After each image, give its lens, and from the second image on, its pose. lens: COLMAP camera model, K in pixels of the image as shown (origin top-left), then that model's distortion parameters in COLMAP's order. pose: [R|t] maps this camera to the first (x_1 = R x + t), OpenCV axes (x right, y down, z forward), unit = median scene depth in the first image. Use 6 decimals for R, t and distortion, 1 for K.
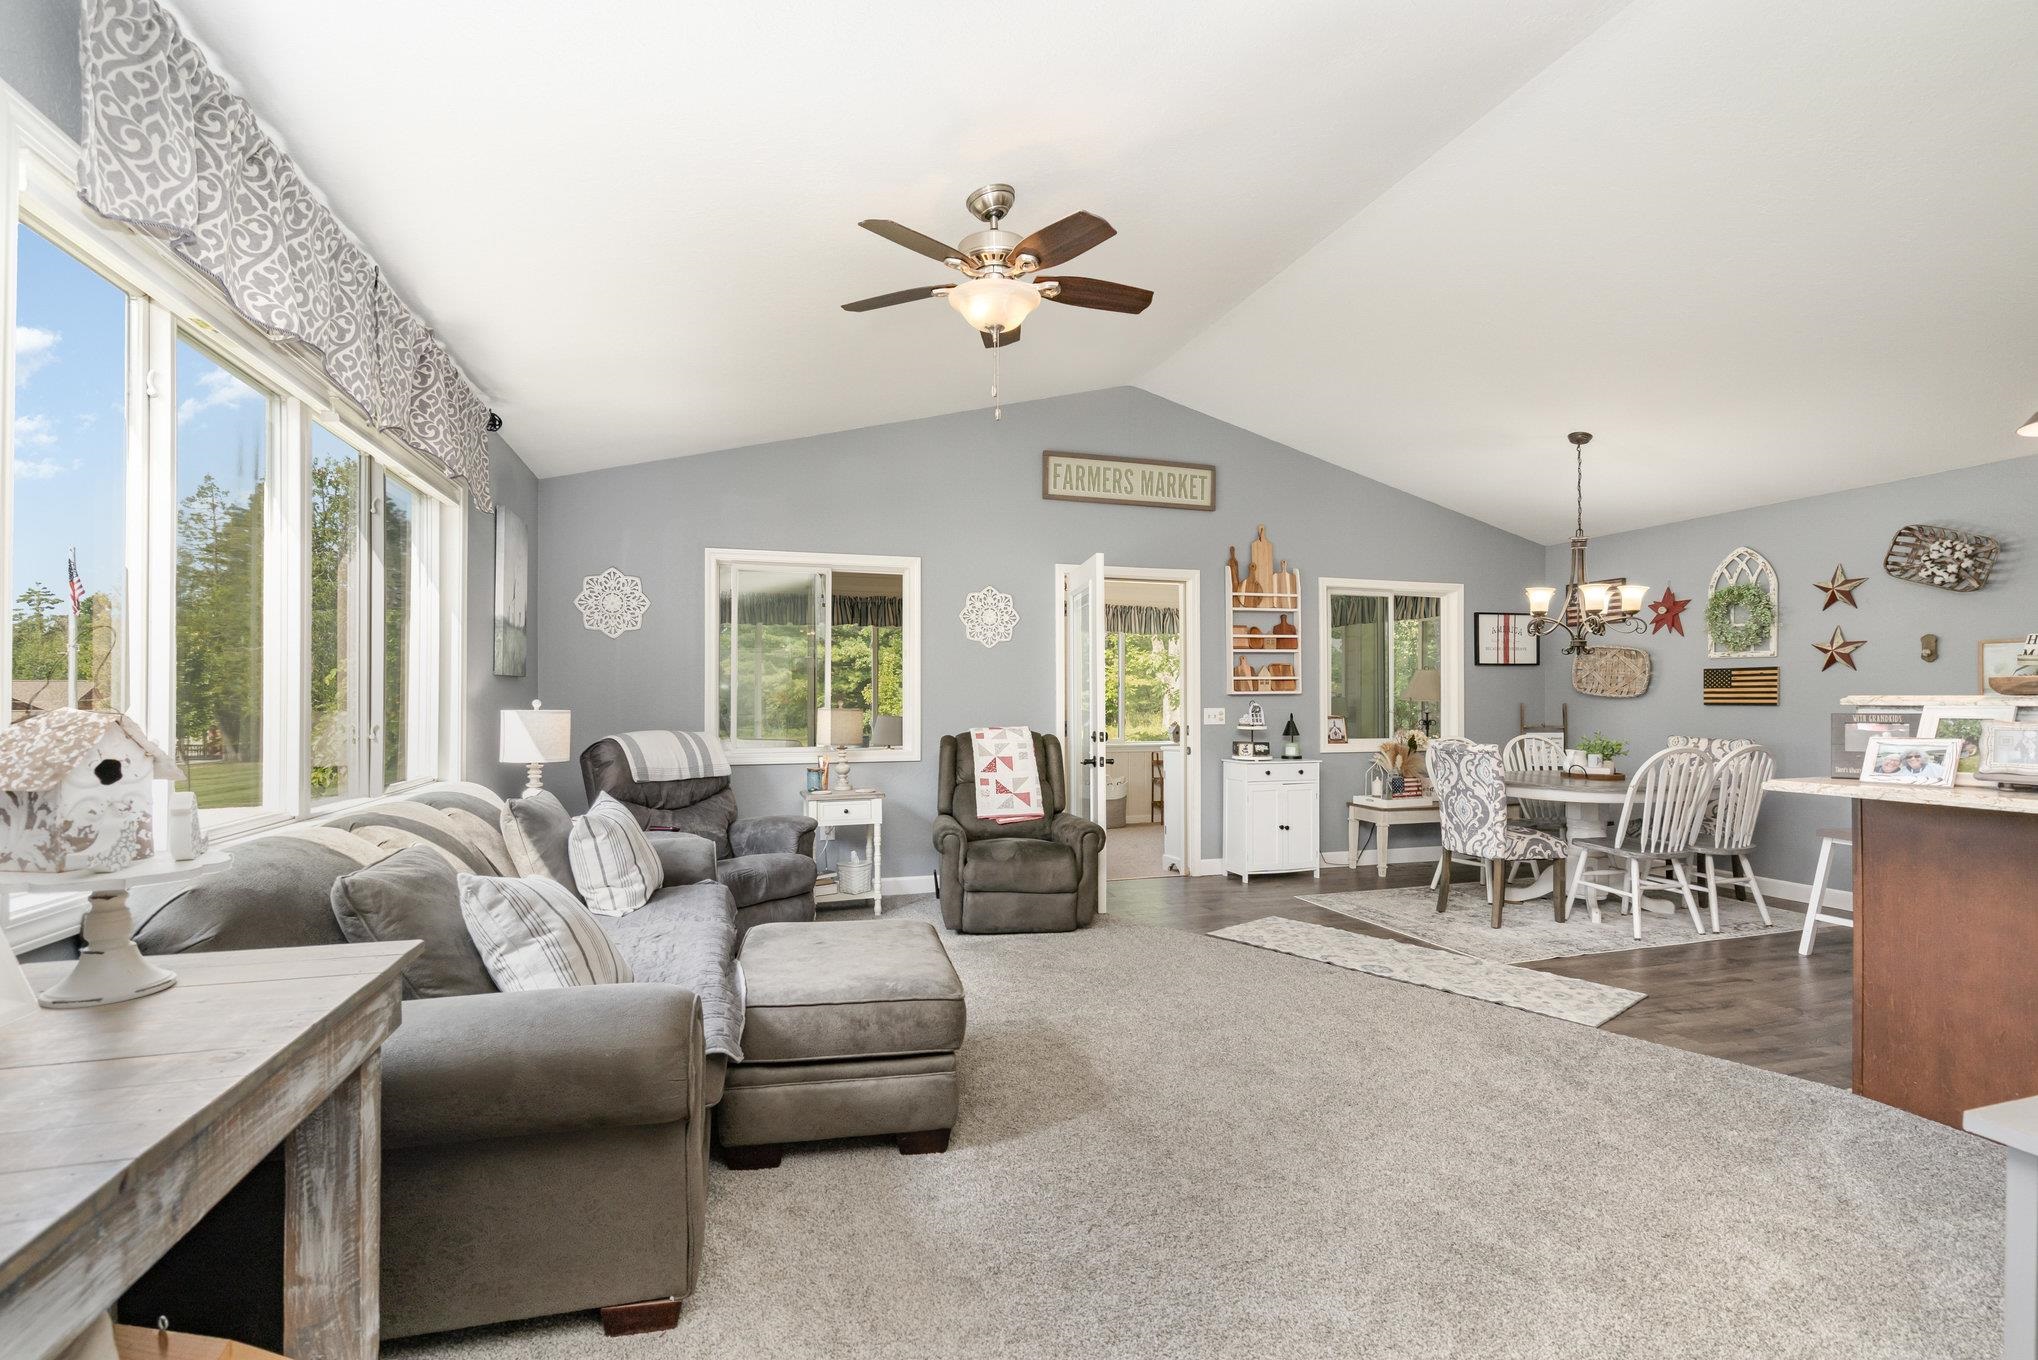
lens RADIAL K [[923.3, 0, 1015.2], [0, 923.3, 692.1], [0, 0, 1]] dist [-0.022565, 0.002211]
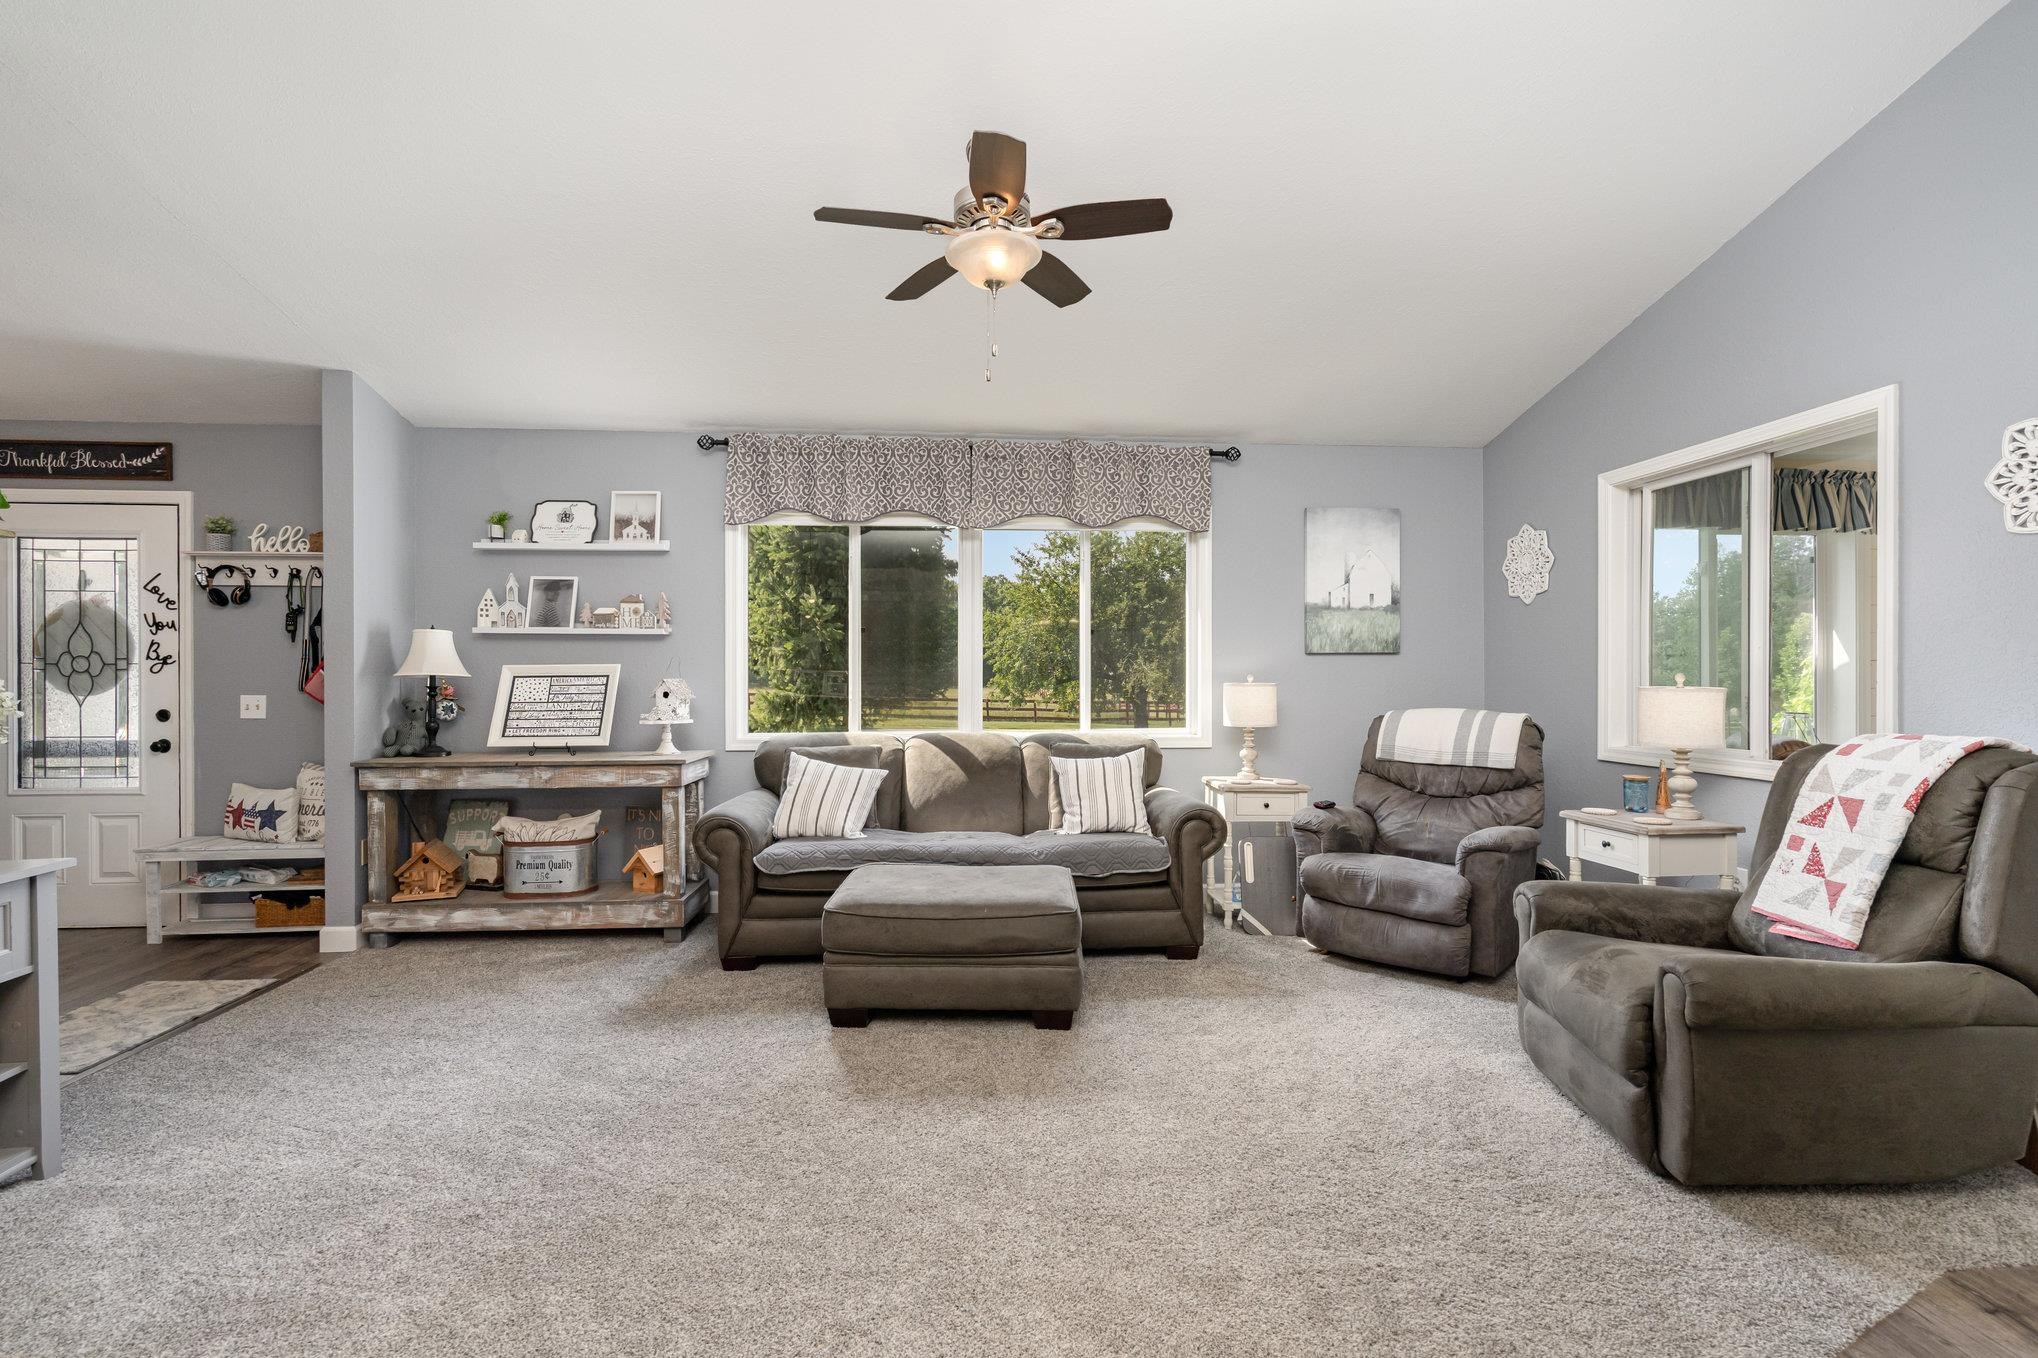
lens RADIAL K [[923.3, 0, 1045.9], [0, 923.3, 672.8], [0, 0, 1]] dist [-0.022565, 0.002211]
pose [[-0.210771, -0.001625, -0.977534, 0.520589], [0.013838, 0.999893, -0.004646, 0.005497], [0.977437, -0.014506, -0.210726, 0.732033]]
